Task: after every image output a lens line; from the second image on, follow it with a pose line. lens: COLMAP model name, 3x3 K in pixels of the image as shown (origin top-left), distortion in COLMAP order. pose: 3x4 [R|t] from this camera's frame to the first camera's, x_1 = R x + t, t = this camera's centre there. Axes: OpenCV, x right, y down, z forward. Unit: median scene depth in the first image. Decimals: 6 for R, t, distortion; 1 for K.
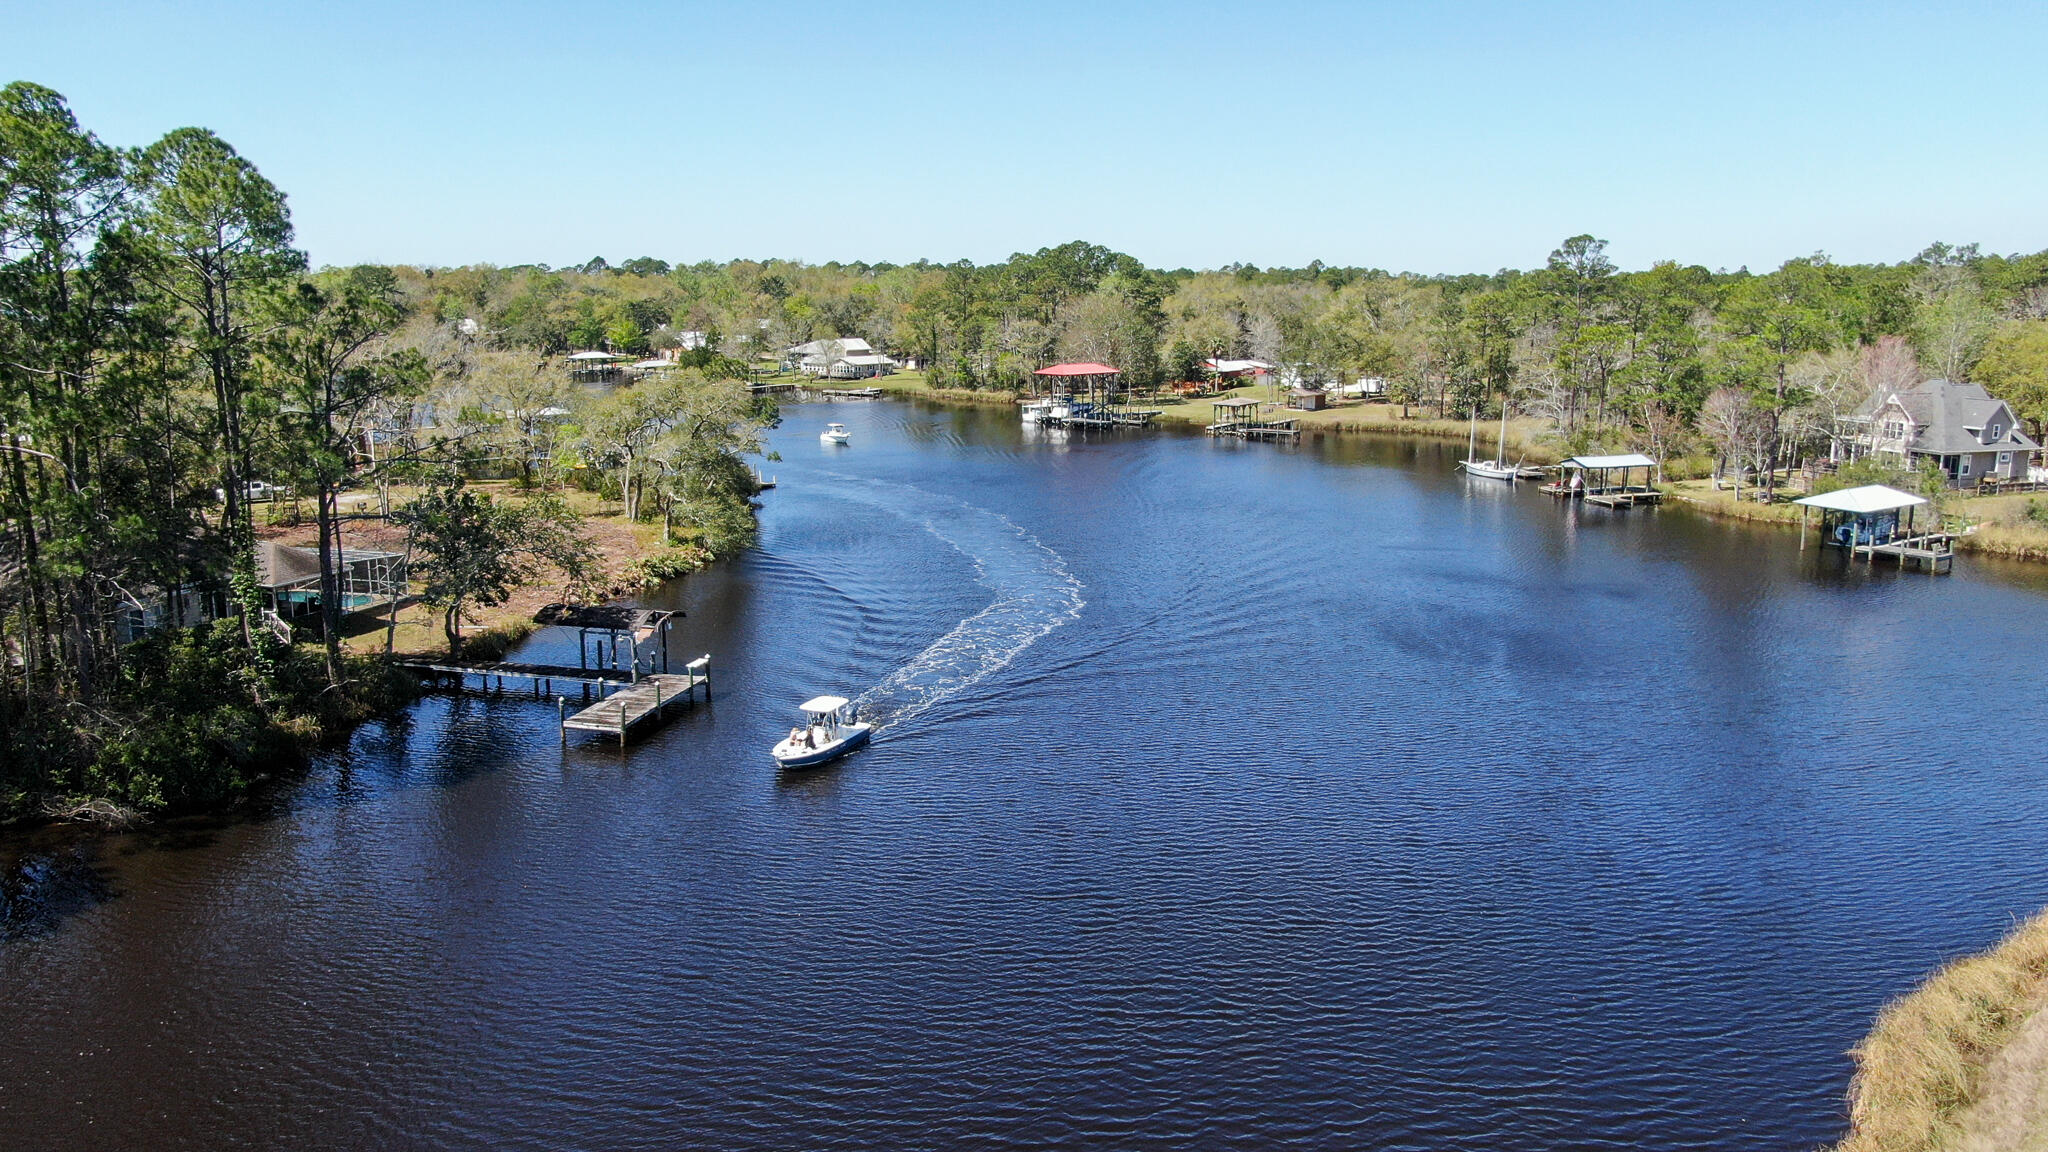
lens RADIAL K [[1471.9, 0, 1024.0], [0, 1471.9, 576.0], [0, 0, 1]] dist [-0.034591, 0.026556]
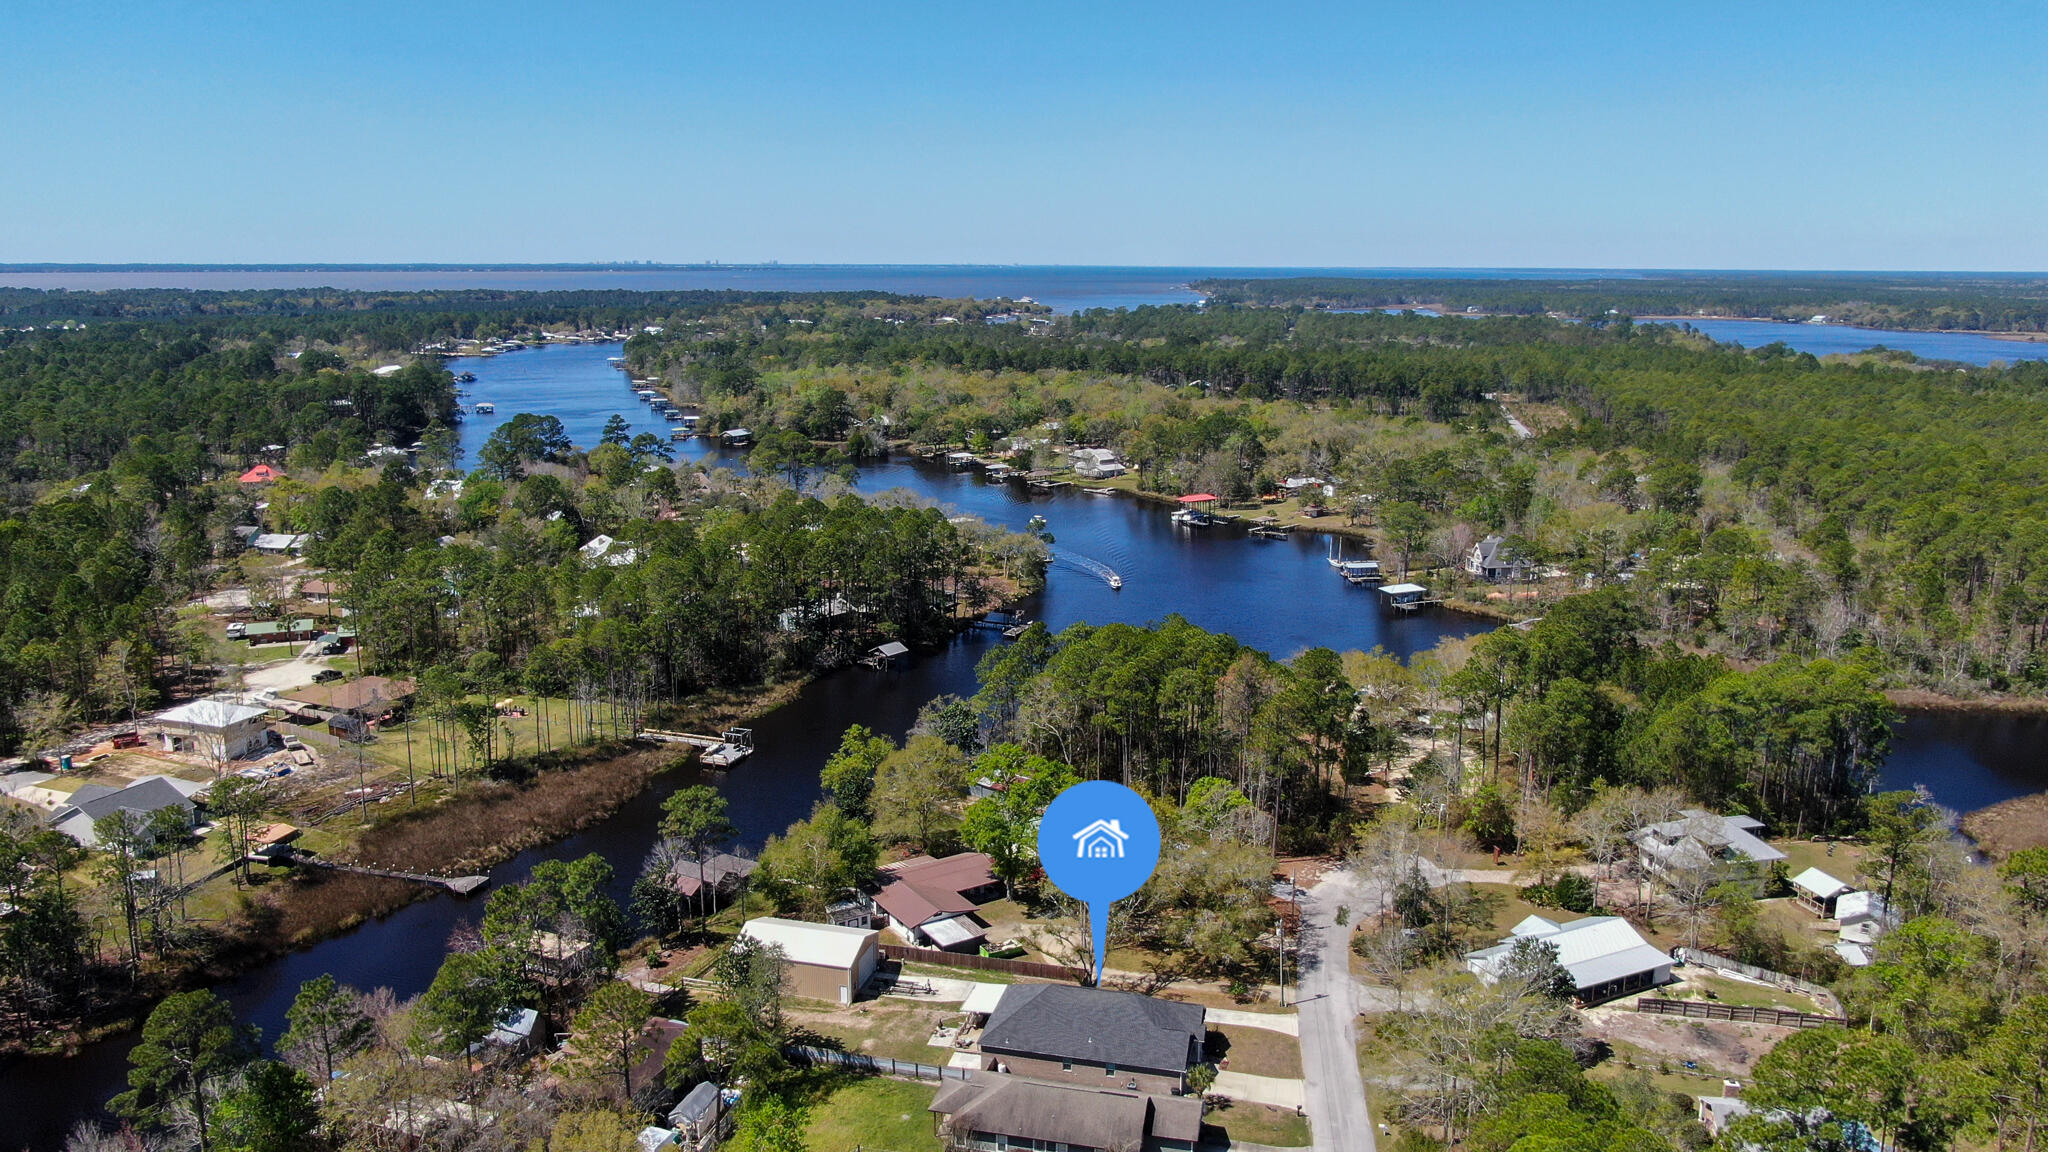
lens RADIAL K [[1471.9, 0, 1024.0], [0, 1471.9, 576.0], [0, 0, 1]] dist [-0.034591, 0.026556]
pose [[0.979722, 0.041810, -0.195949, 0.204866], [-0.038927, 0.999070, 0.018543, -0.053701], [0.196542, -0.010540, 0.980439, -1.104089]]
